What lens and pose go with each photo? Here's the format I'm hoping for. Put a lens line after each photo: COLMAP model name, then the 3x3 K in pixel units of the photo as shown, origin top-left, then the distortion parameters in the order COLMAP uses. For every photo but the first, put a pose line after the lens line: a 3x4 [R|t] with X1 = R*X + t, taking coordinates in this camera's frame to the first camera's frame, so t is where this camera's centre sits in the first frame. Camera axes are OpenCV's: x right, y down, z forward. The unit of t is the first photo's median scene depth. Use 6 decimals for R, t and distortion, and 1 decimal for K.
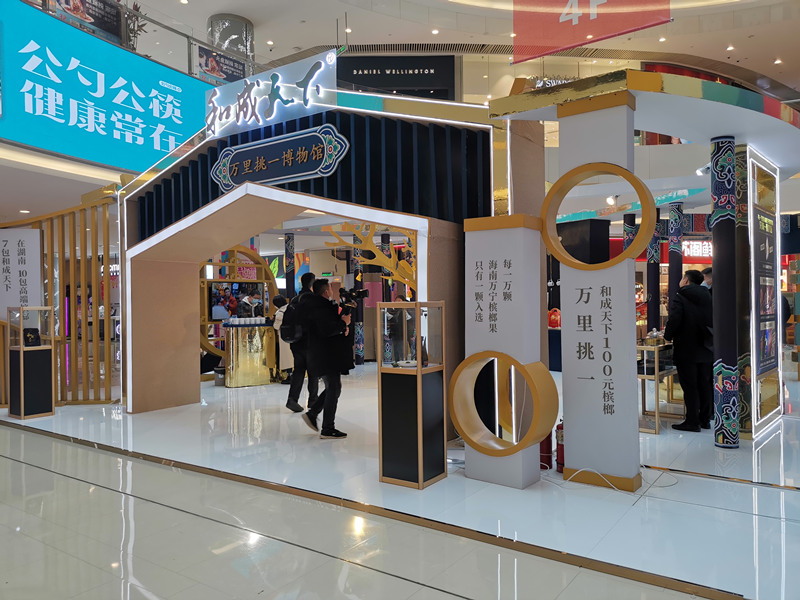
lens RADIAL K [[593.2, 0, 400.0], [0, 593.2, 300.0], [0, 0, 1]] dist [0.096349, -0.117465]
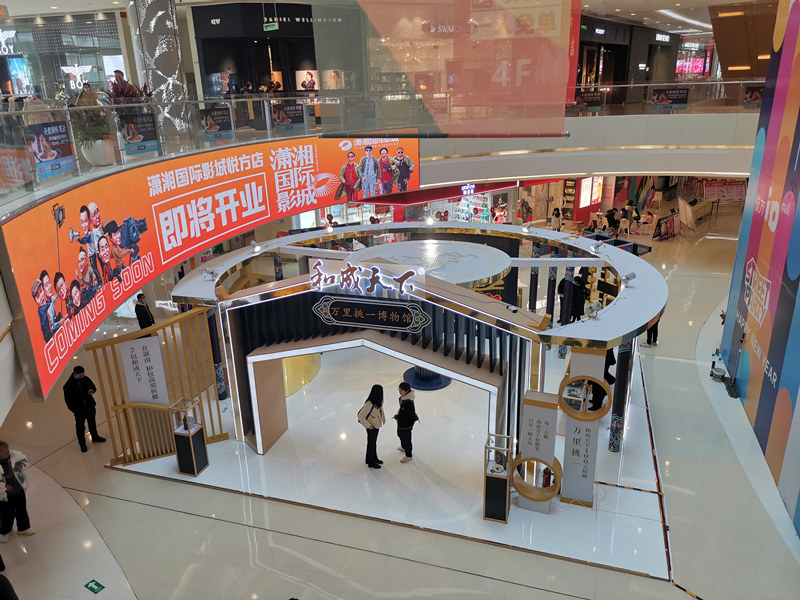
lens RADIAL K [[593.2, 0, 400.0], [0, 593.2, 300.0], [0, 0, 1]] dist [0.096349, -0.117465]
pose [[0.953751, -0.111136, 0.279299, -0.549081], [0.012038, 0.942521, 0.333931, -0.760646], [-0.300356, -0.315125, 0.900268, -0.385258]]
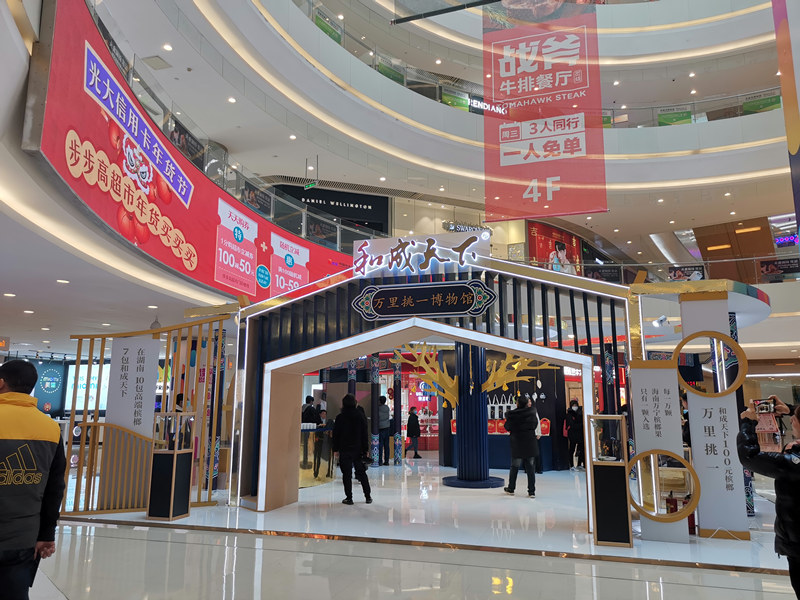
lens RADIAL K [[593.2, 0, 400.0], [0, 593.2, 300.0], [0, 0, 1]] dist [0.096349, -0.117465]
pose [[0.951399, 0.070315, 0.299826, -0.628976], [-0.016830, 0.984002, -0.177362, -0.003431], [-0.307500, 0.163696, 0.937362, -0.193274]]
